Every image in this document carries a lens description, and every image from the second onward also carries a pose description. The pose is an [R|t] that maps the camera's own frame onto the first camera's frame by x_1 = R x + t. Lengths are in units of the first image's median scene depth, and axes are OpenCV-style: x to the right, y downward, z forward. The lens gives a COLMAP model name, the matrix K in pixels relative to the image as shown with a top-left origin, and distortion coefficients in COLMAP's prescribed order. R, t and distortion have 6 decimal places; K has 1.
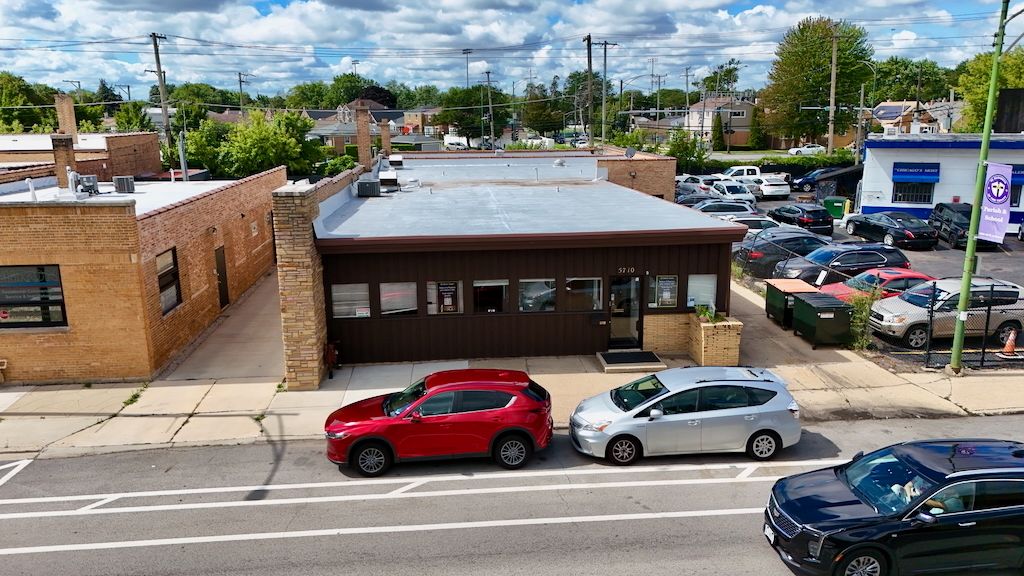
lens RADIAL K [[749.9, 0, 512.0], [0, 749.9, 288.0], [0, 0, 1]] dist [0.081229, -0.085771]
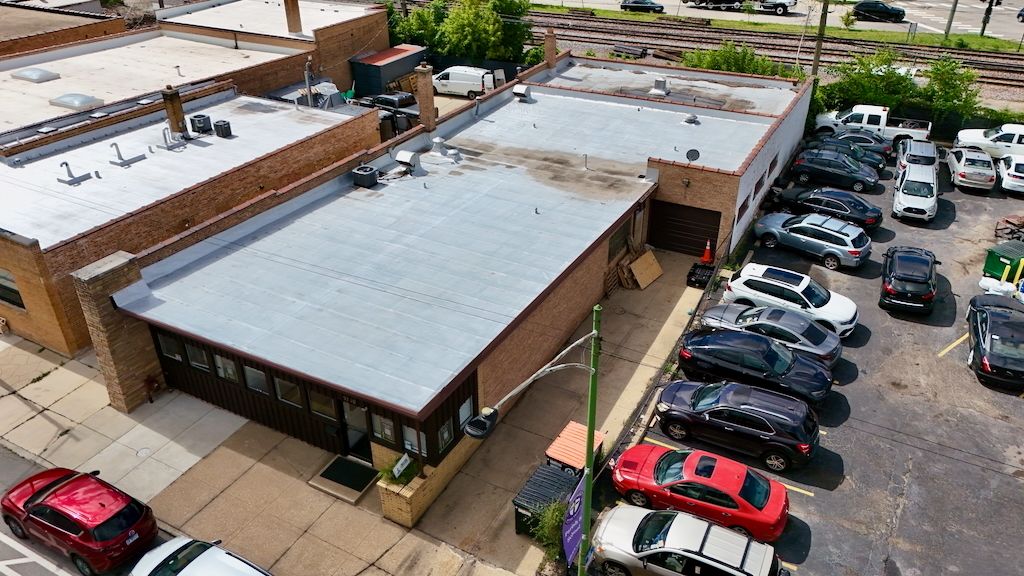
lens RADIAL K [[749.9, 0, 512.0], [0, 749.9, 288.0], [0, 0, 1]] dist [0.081229, -0.085771]
pose [[0.835346, 0.279294, -0.473490, 0.809977], [-0.126244, 0.935766, 0.329249, -0.552568], [0.535032, -0.215261, 0.816947, 0.318759]]
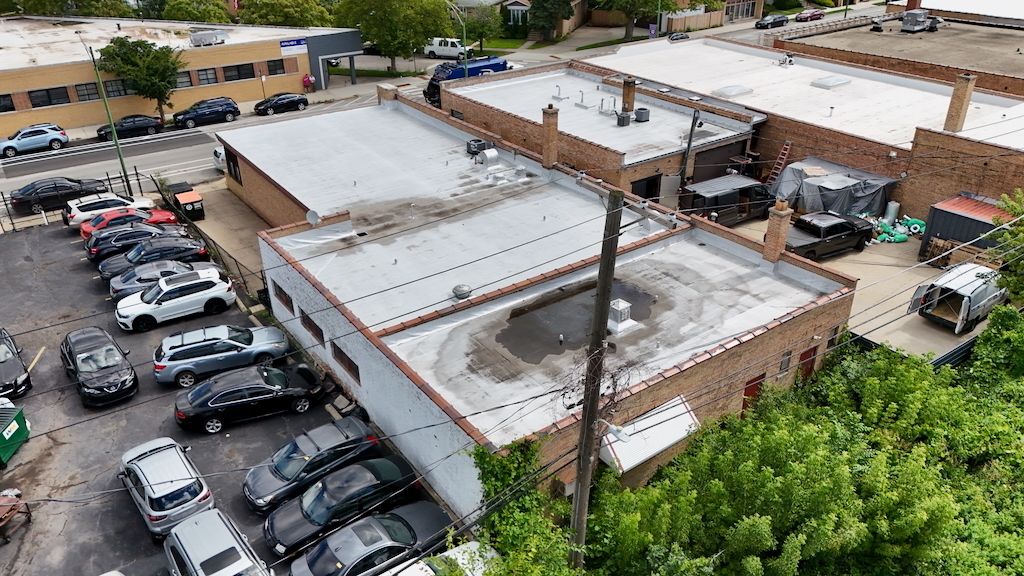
lens RADIAL K [[749.9, 0, 512.0], [0, 749.9, 288.0], [0, 0, 1]] dist [0.081229, -0.085771]
pose [[-0.859556, 0.259755, -0.440103, 0.669533], [-0.094728, 0.765279, 0.636690, -1.268340], [0.502186, 0.588961, -0.633194, 3.175292]]
